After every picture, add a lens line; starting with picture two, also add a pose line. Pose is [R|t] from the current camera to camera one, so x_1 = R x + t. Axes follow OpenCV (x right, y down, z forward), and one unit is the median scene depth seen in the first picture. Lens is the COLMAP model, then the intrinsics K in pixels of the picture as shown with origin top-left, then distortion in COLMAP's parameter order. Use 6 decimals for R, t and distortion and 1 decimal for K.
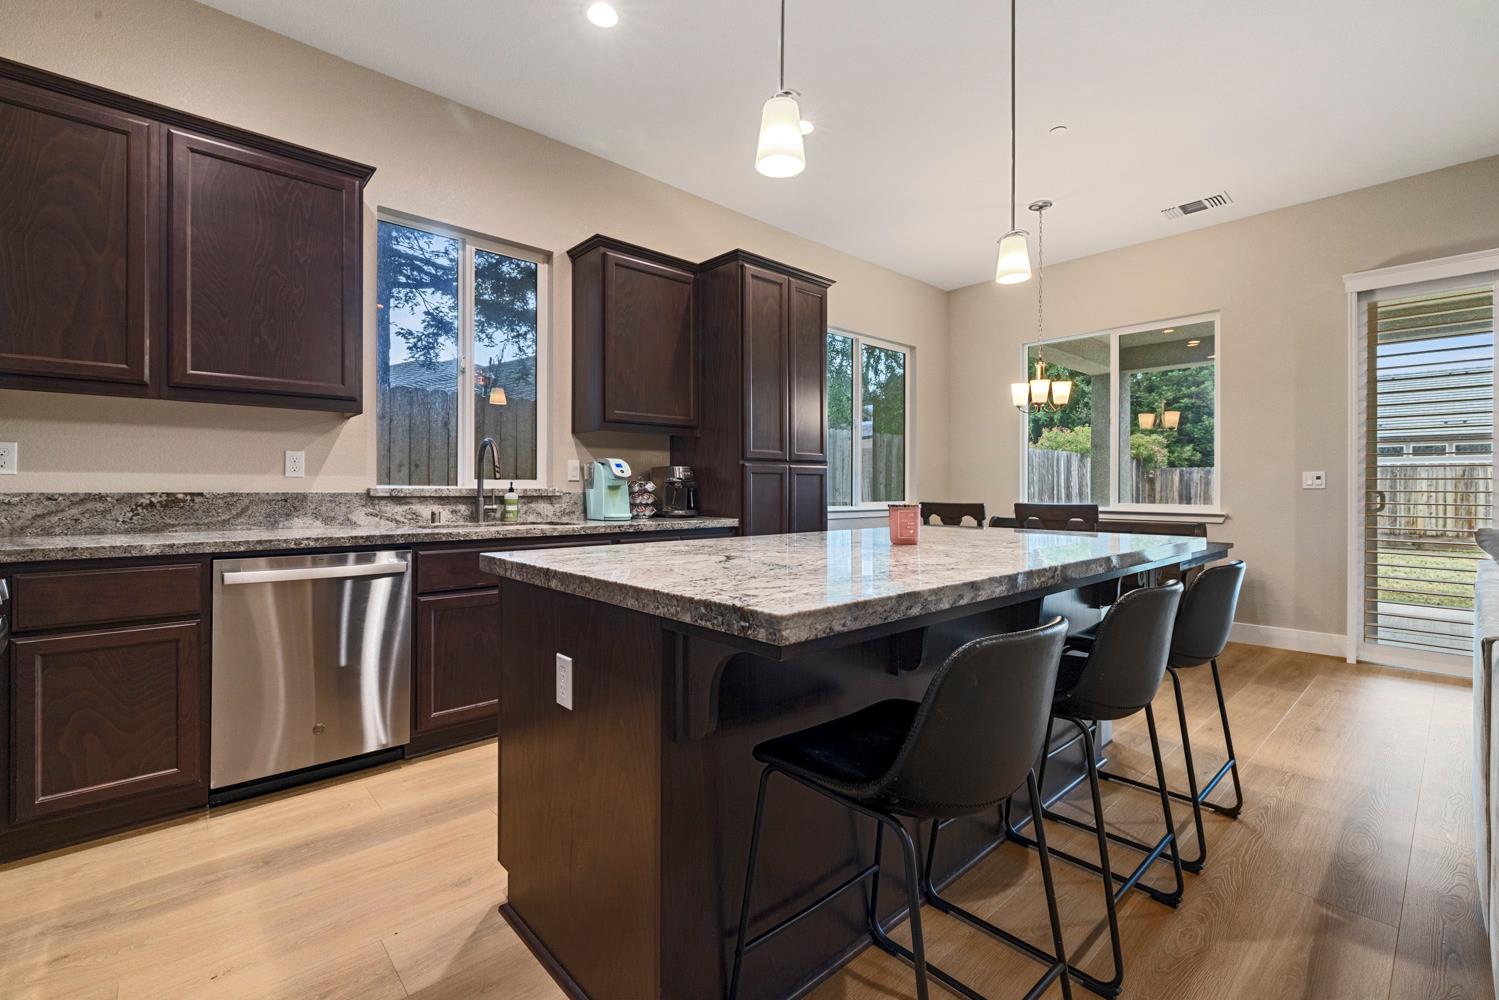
lens RADIAL K [[653.3, 0, 751.9], [0, 653.3, 485.8], [0, 0, 1]] dist [0.000653, 0.000055]
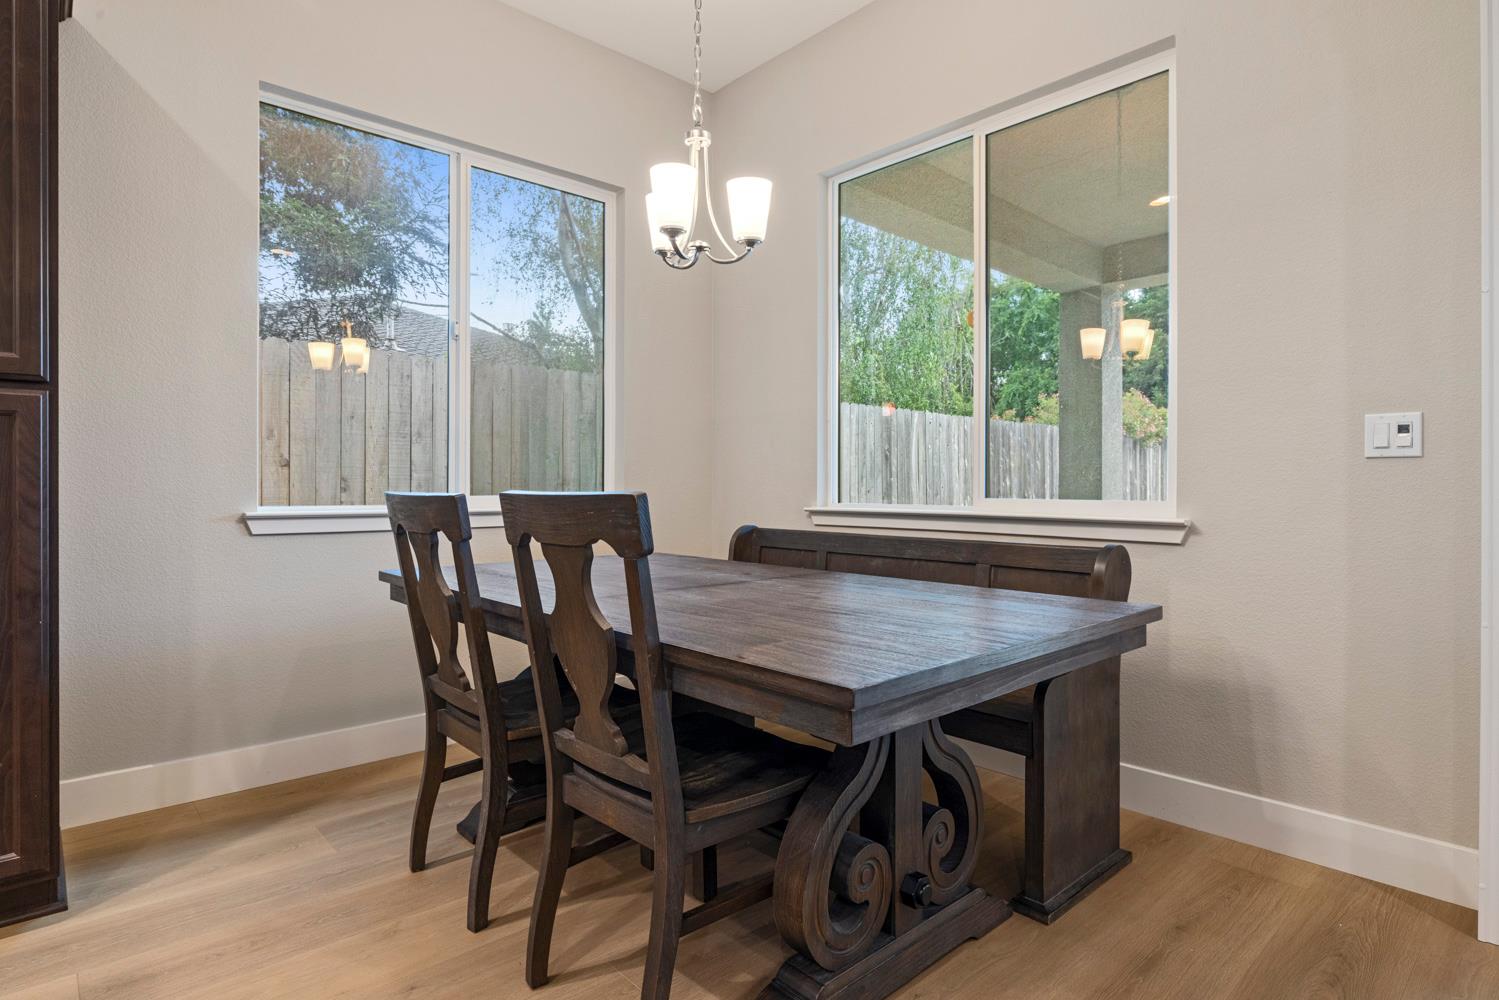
lens RADIAL K [[804.6, 0, 749.5], [0, 804.6, 500.0], [0, 0, 1]] dist [0.004388, 0.001196]
pose [[0.999977, 0.004063, 0.005439, 0.637676], [-0.004172, 0.999786, 0.020273, 0.023775], [-0.005355, -0.020296, 0.999780, 0.704821]]
